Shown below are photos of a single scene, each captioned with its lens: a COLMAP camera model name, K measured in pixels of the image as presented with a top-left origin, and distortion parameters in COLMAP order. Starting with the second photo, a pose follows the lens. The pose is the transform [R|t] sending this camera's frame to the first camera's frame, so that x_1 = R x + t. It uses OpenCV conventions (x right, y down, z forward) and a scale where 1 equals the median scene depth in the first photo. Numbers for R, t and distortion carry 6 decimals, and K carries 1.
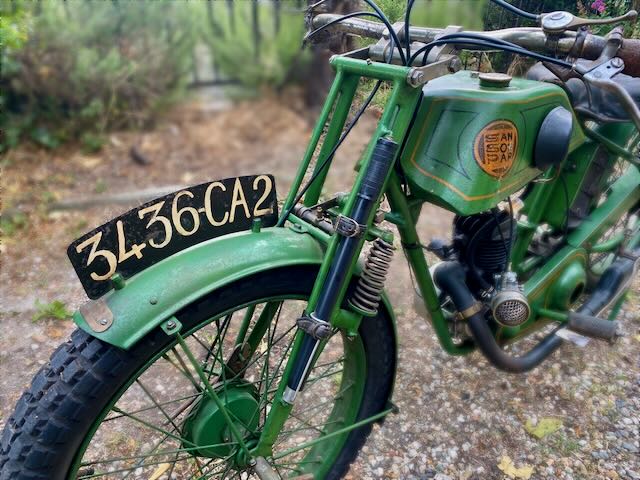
lens RADIAL K [[491.7, 0, 318.2], [0, 491.7, 238.5], [0, 0, 1]] dist [0.005948, -0.003240]
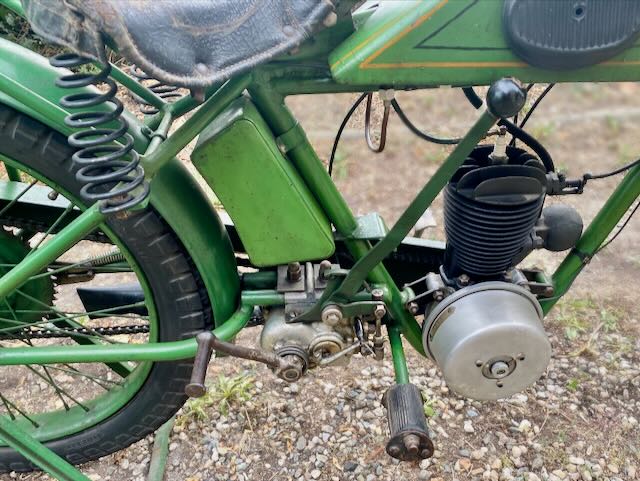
lens RADIAL K [[557.5, 0, 361.2], [0, 557.5, 278.9], [0, 0, 1]] dist [0.009546, -0.007698]
pose [[0.967183, 0.140908, -0.211428, 0.494504], [-0.120651, 0.987031, 0.105892, -0.009529], [0.223607, -0.076908, 0.971640, 0.337828]]
